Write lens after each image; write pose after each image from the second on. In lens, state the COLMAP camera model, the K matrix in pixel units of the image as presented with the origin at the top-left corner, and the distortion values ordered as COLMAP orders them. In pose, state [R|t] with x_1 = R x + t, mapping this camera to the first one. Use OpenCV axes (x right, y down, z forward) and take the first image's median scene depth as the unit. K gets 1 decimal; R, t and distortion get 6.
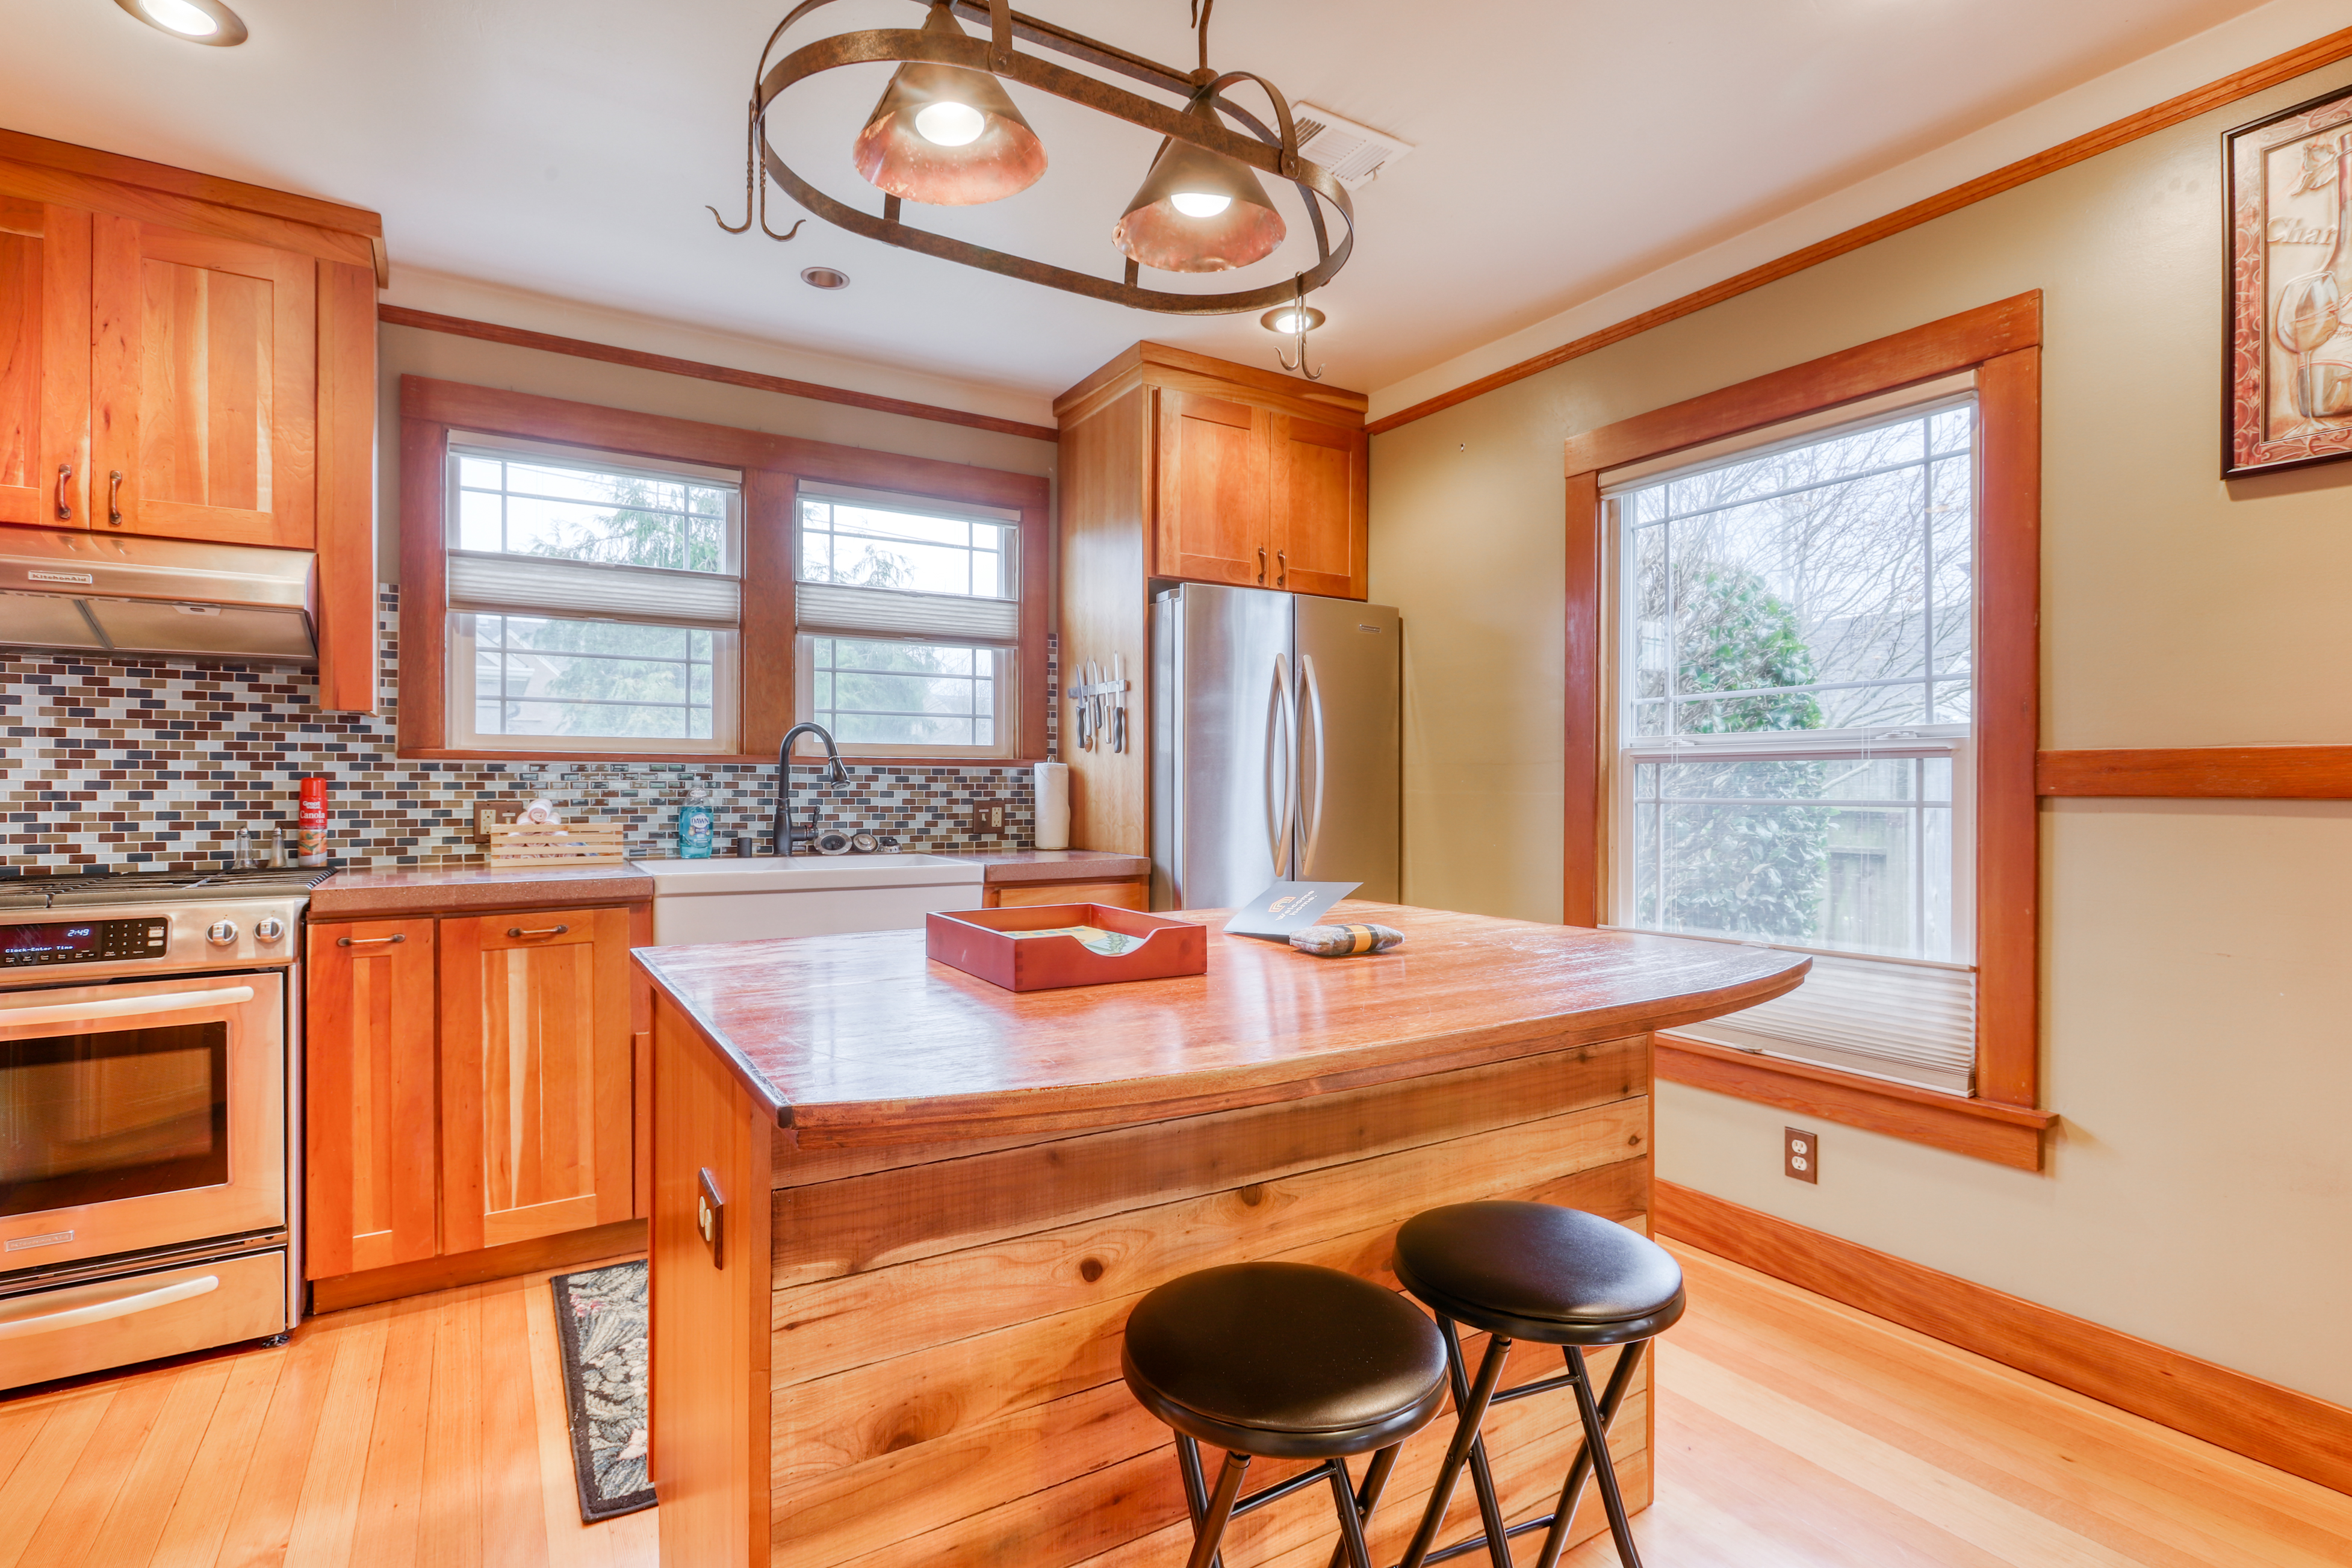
lens RADIAL K [[1108.3, 0, 1176.0], [0, 1108.3, 784.0], [0, 0, 1]] dist [-0.002089, 0.000252]
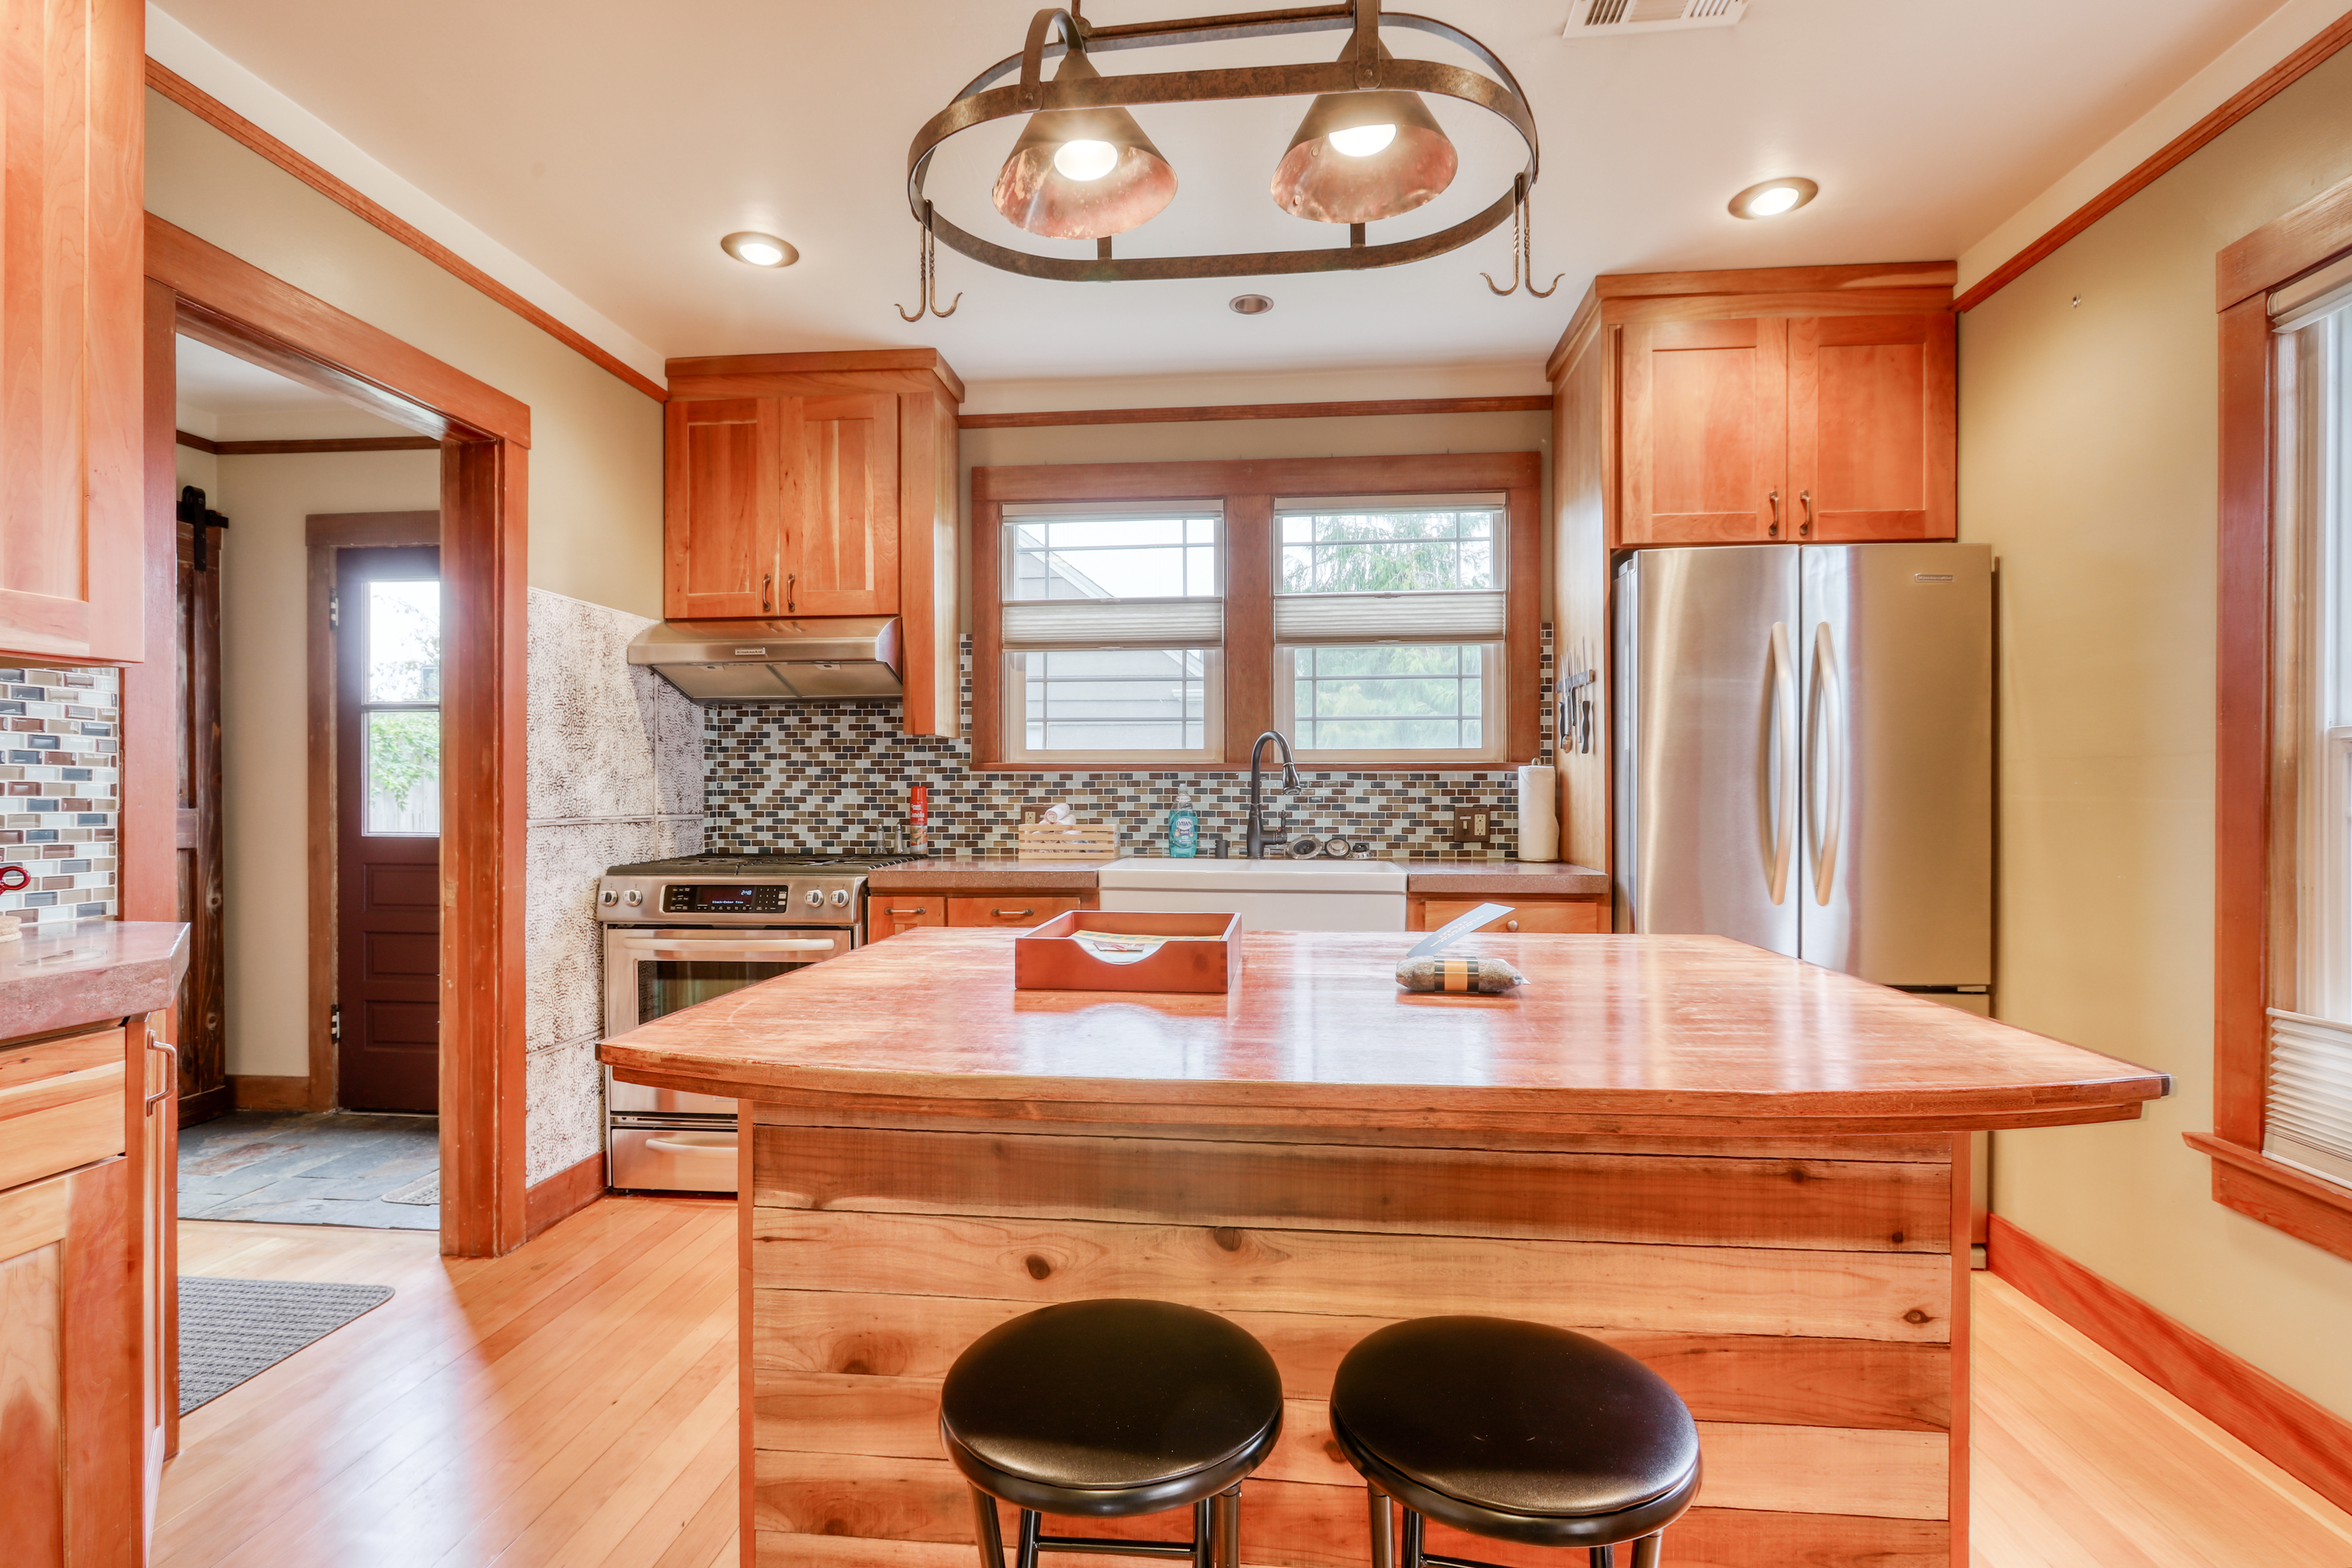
lens RADIAL K [[1140.8, 0, 1171.9], [0, 1140.8, 791.6], [0, 0, 1]] dist [-0.004600, -0.000091]
pose [[0.792698, -0.001993, -0.609611, 0.273854], [0.003082, 0.999995, 0.000739, 0.000485], [0.609606, -0.002465, 0.792700, 0.102133]]
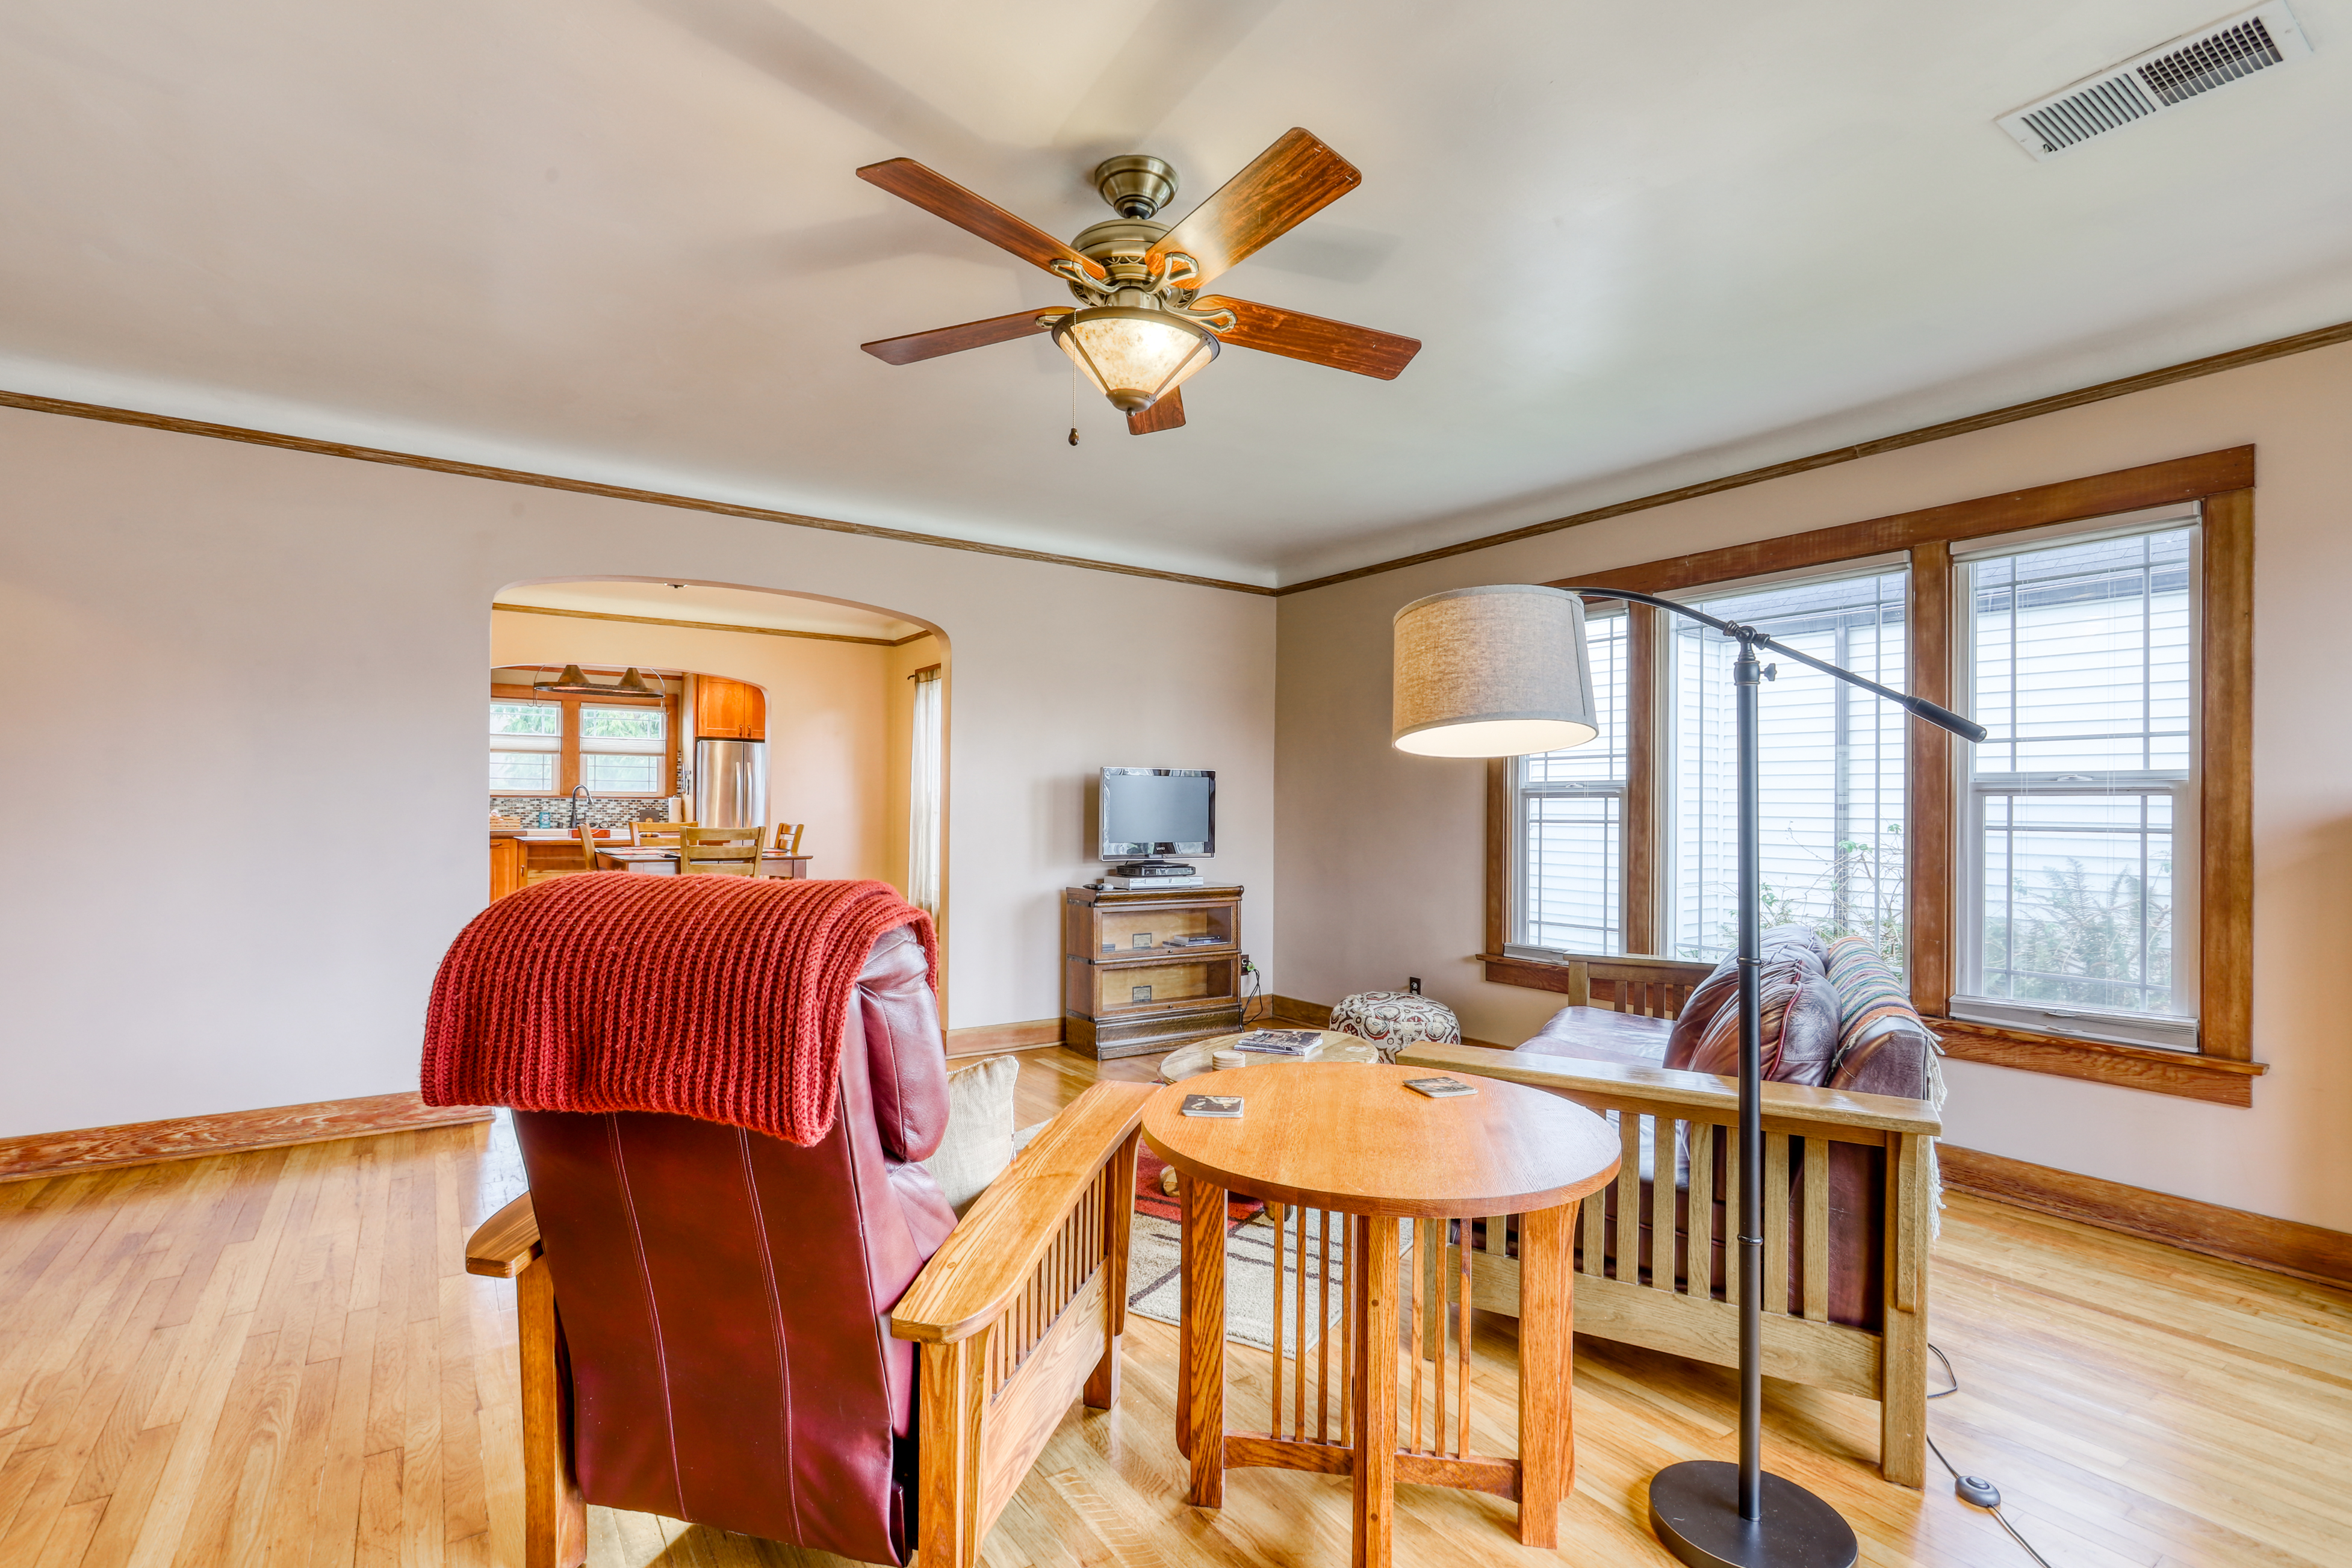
lens RADIAL K [[1108.3, 0, 1176.0], [0, 1108.3, 784.0], [0, 0, 1]] dist [-0.002089, 0.000252]
pose [[0.999342, 0.004684, 0.035979, 1.356392], [-0.004124, 0.999869, -0.015623, -0.019410], [-0.036048, 0.015464, 0.999230, -2.402744]]
